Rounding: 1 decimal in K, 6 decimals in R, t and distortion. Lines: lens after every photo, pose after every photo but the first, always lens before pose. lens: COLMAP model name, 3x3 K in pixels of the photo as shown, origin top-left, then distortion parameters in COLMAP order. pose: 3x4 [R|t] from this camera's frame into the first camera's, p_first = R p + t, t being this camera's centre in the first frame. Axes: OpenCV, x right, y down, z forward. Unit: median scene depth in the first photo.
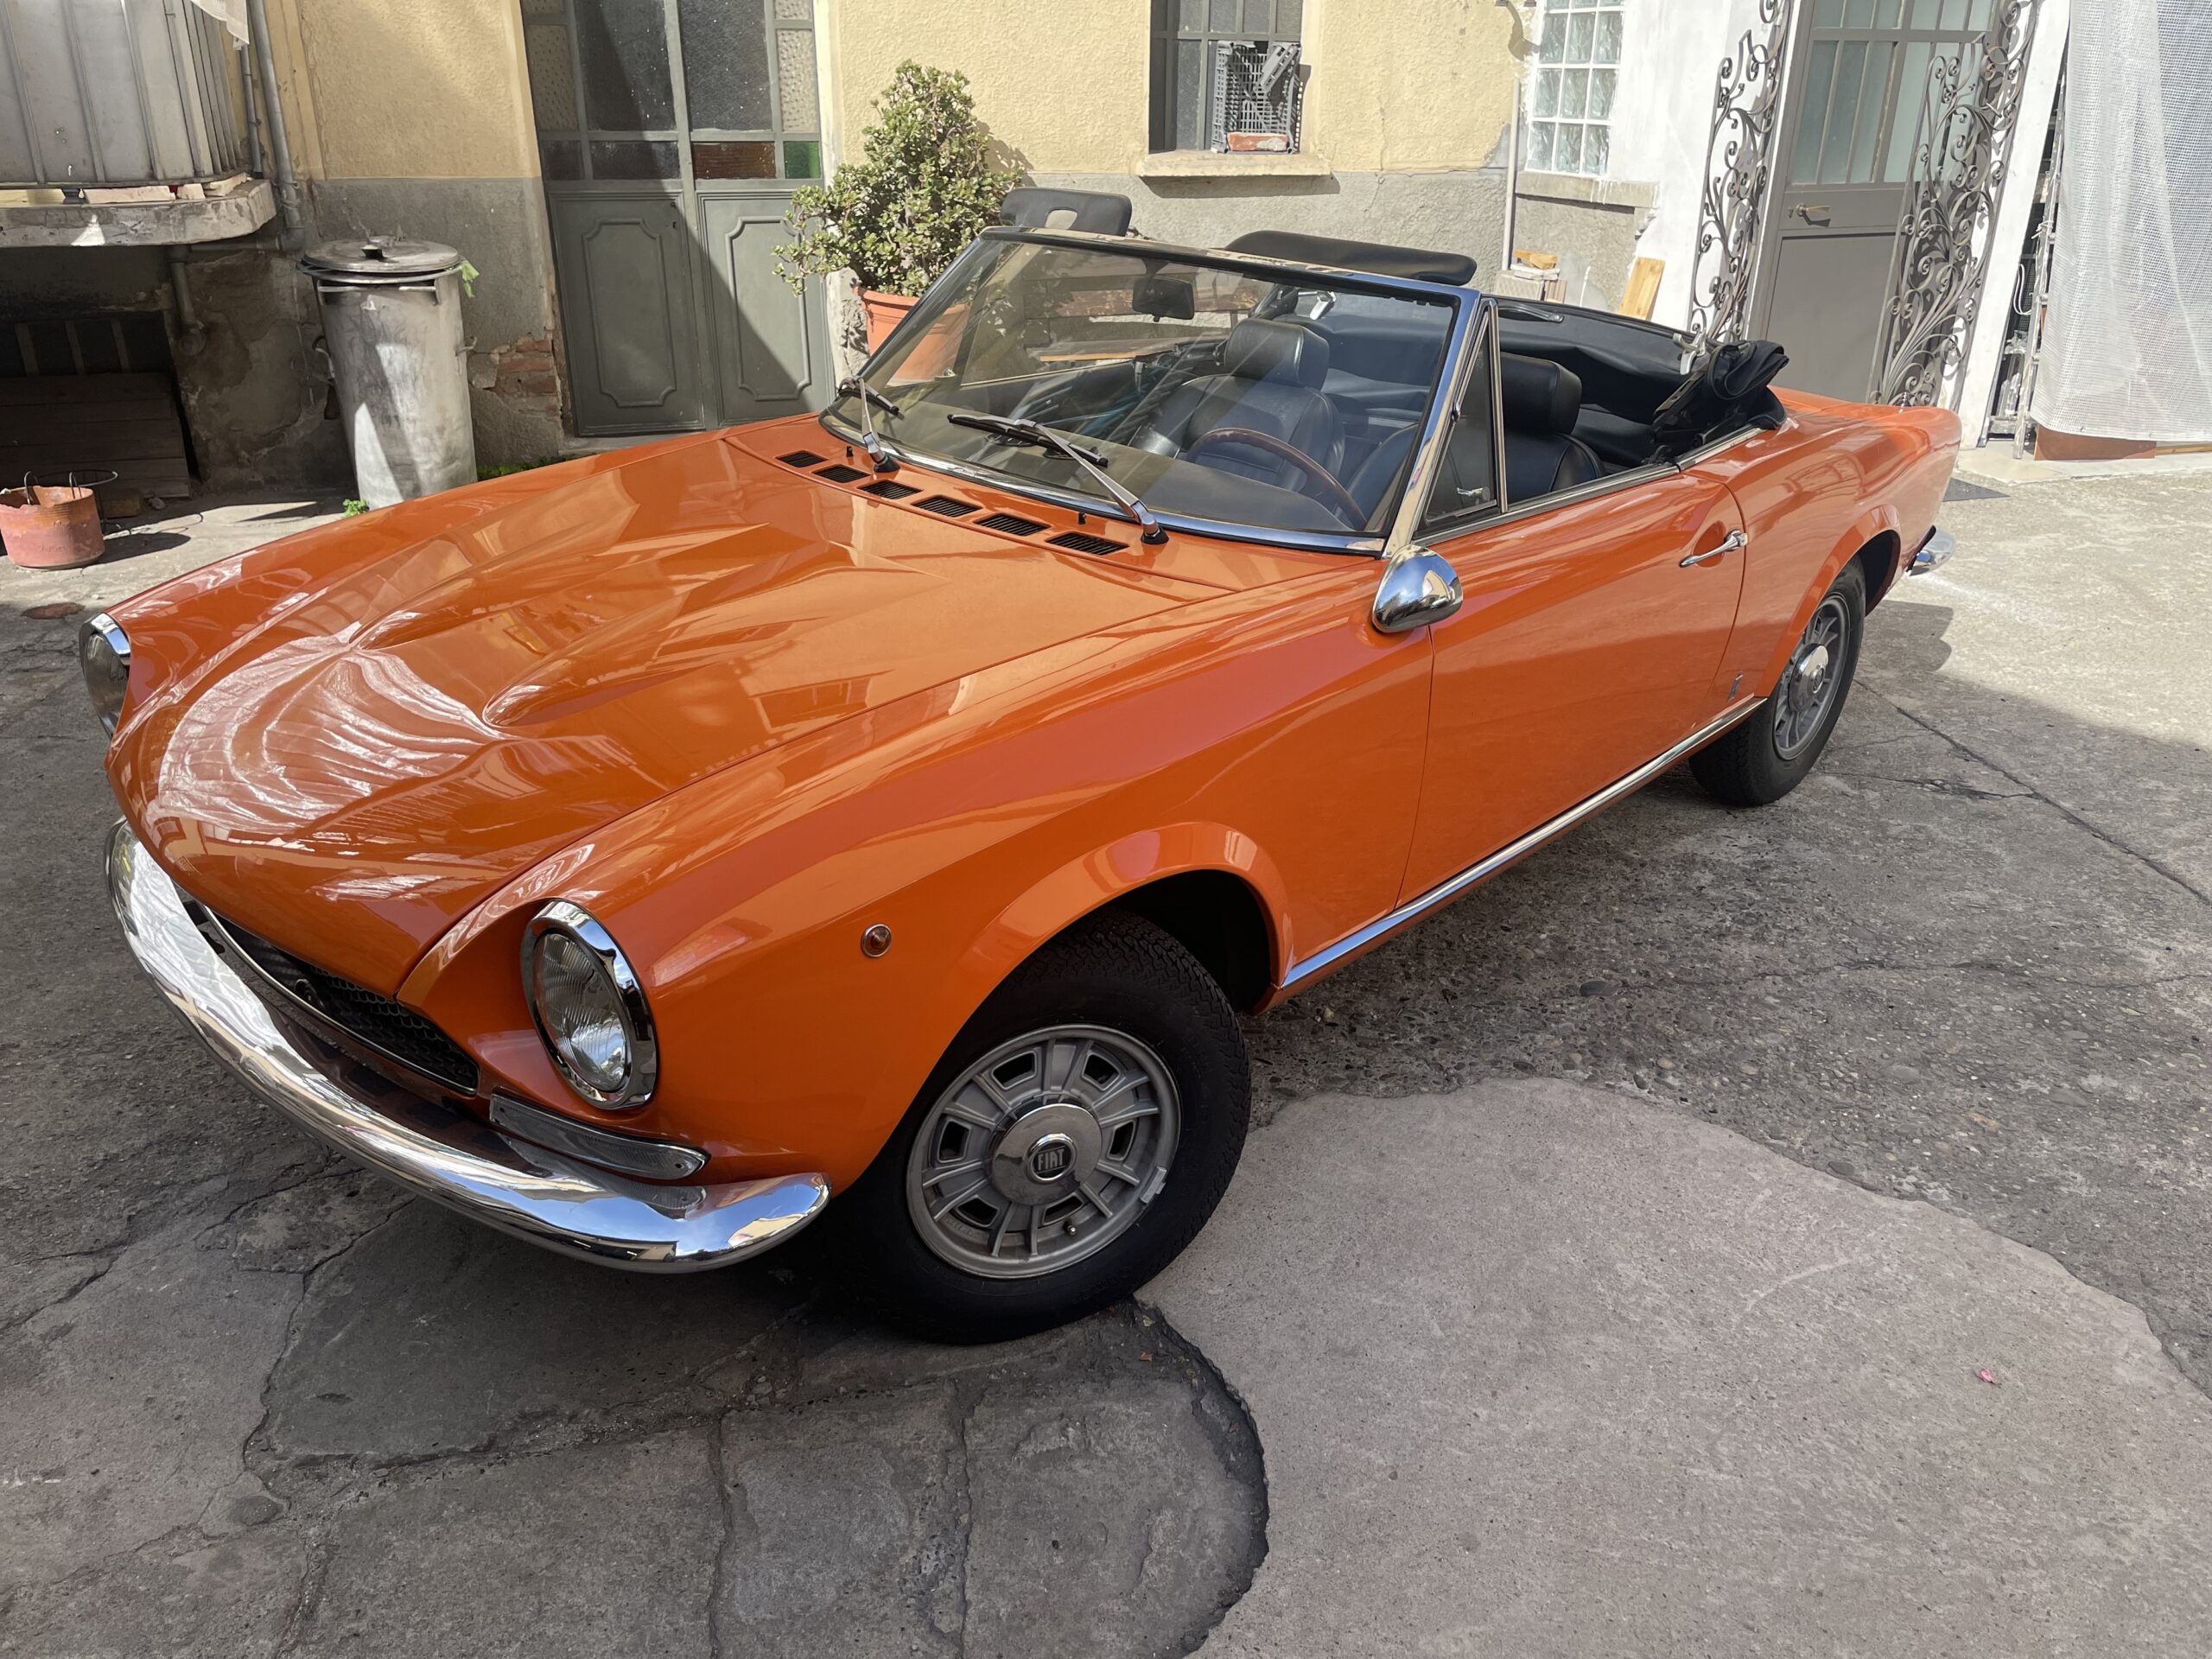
lens RADIAL K [[1684.3, 0, 1106.0], [0, 1684.3, 829.5], [0, 0, 1]] dist [0.090288, -0.104251]
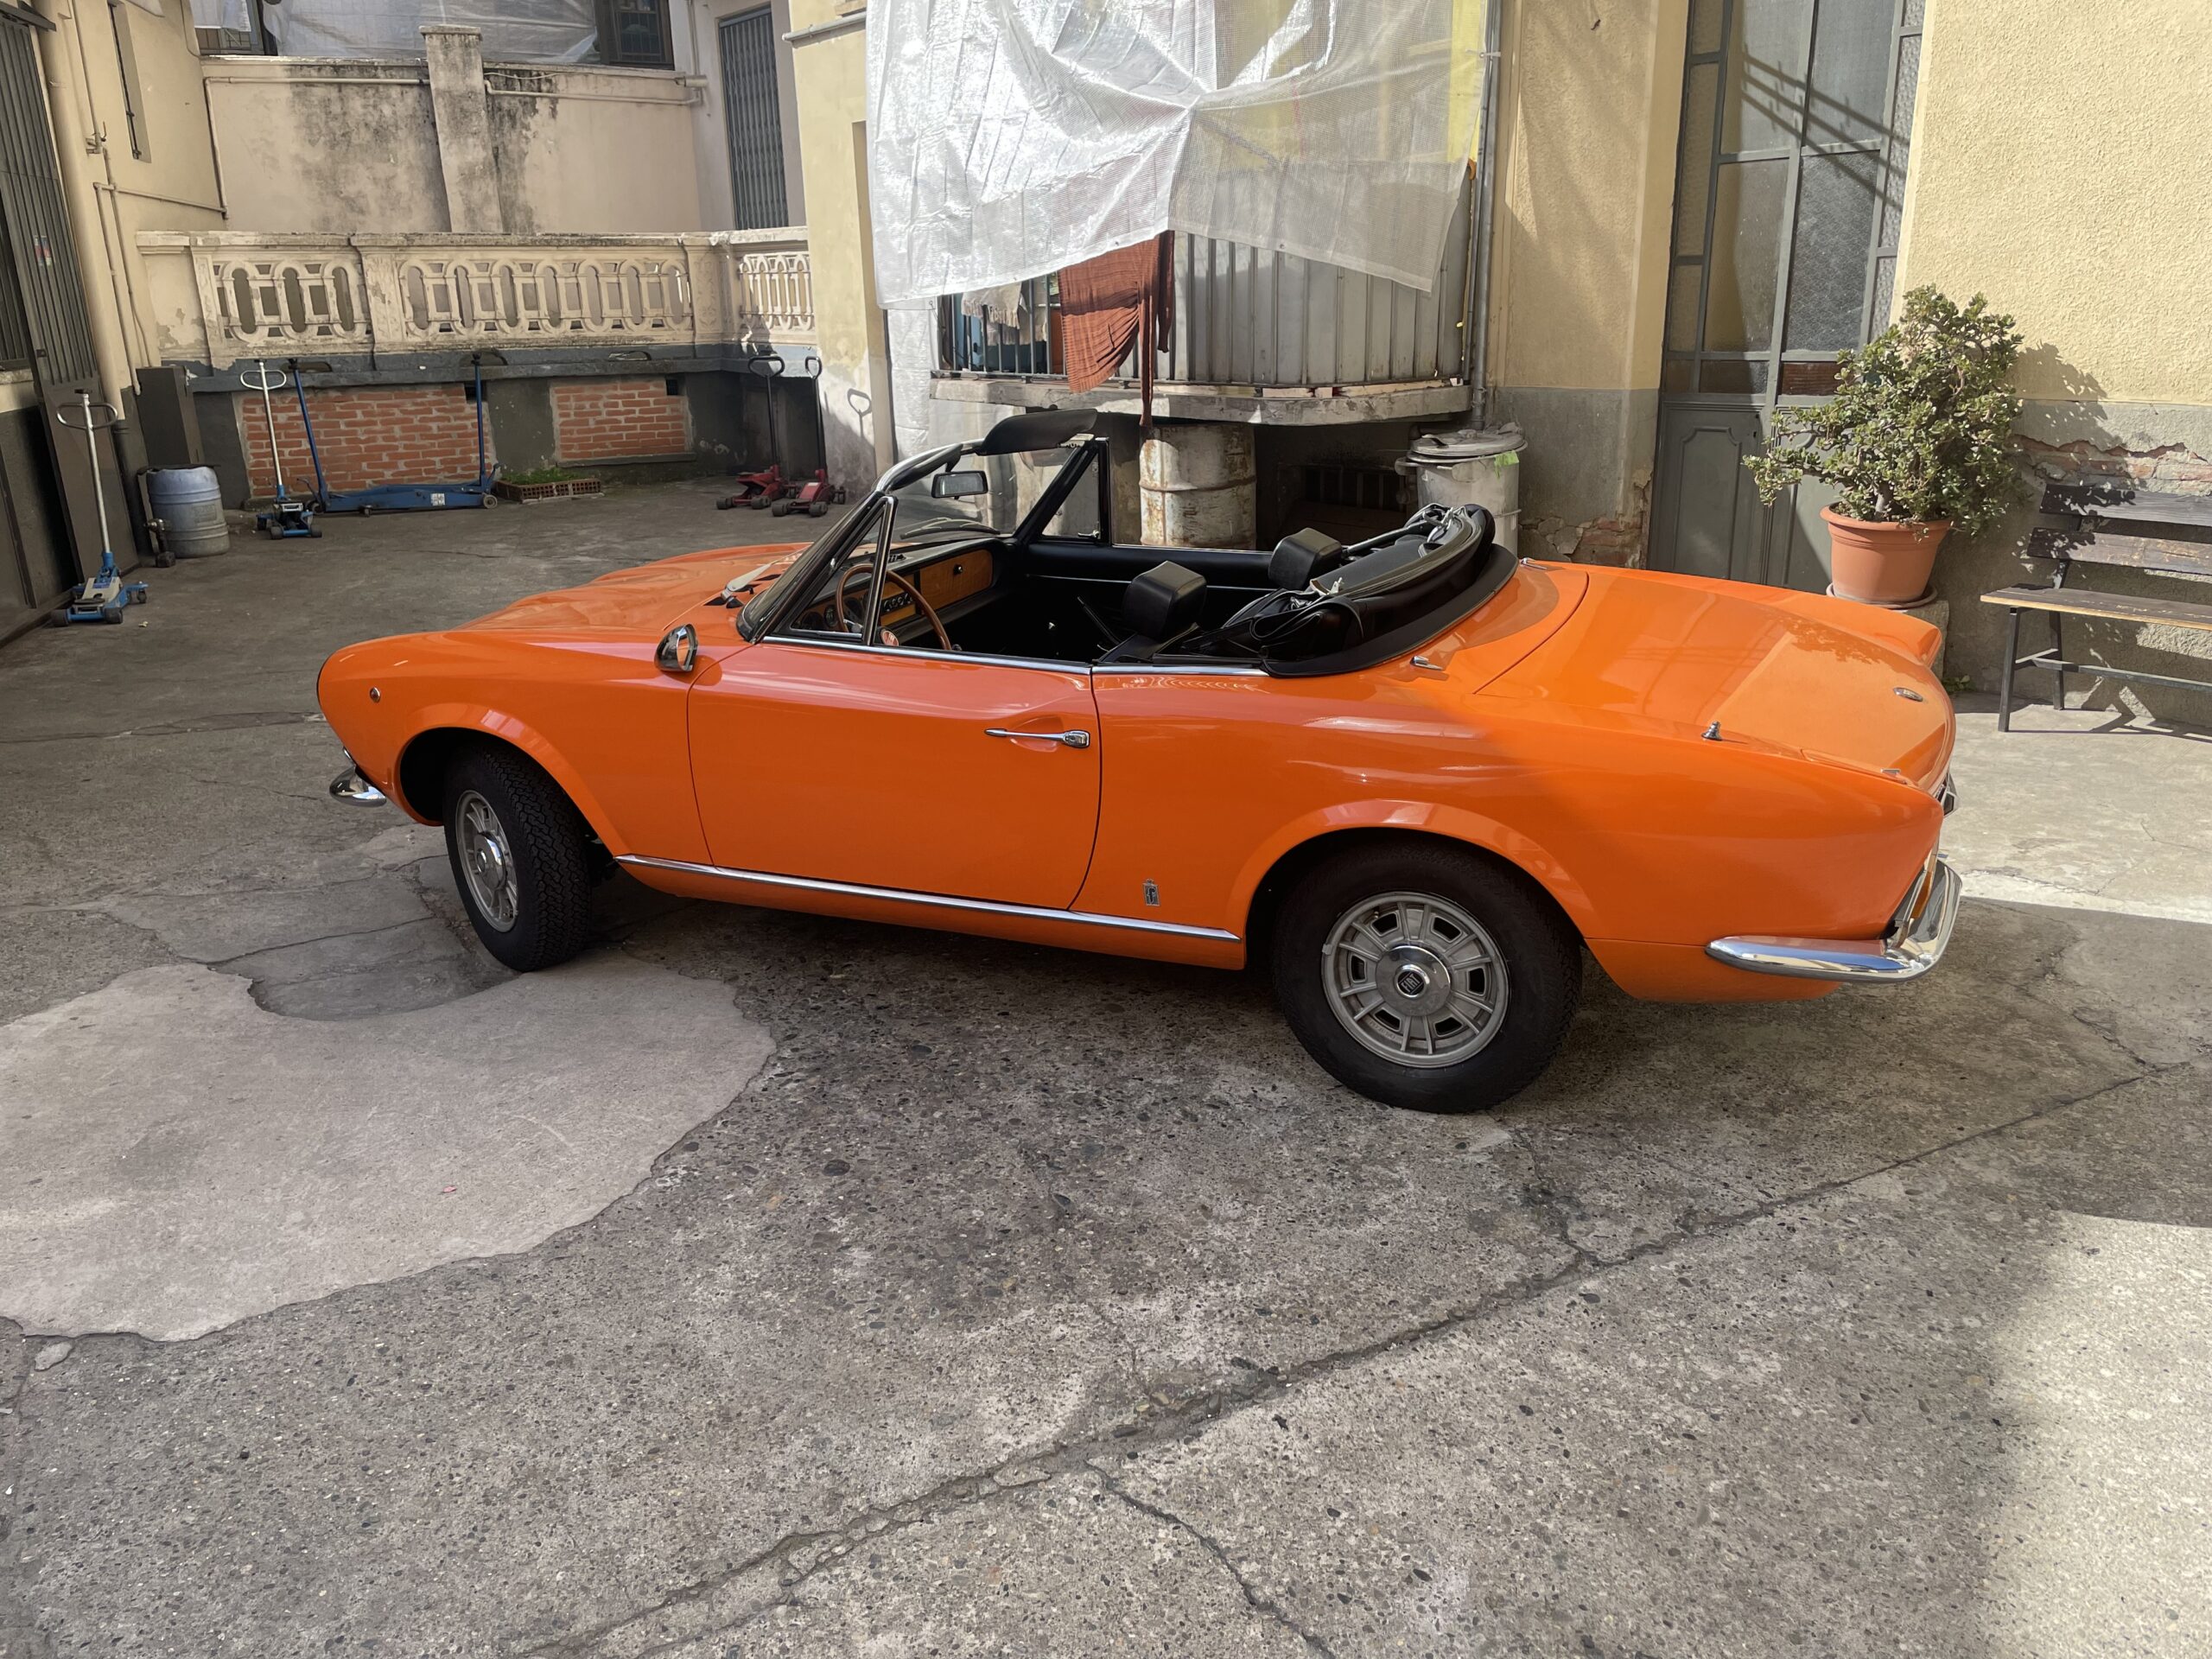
lens RADIAL K [[1684.3, 0, 1106.0], [0, 1684.3, 829.5], [0, 0, 1]] dist [0.090288, -0.104251]
pose [[0.303554, 0.274292, -0.912480, 0.882843], [-0.362911, 0.918765, 0.155453, -0.184418], [0.880994, 0.283961, 0.378438, 0.384774]]
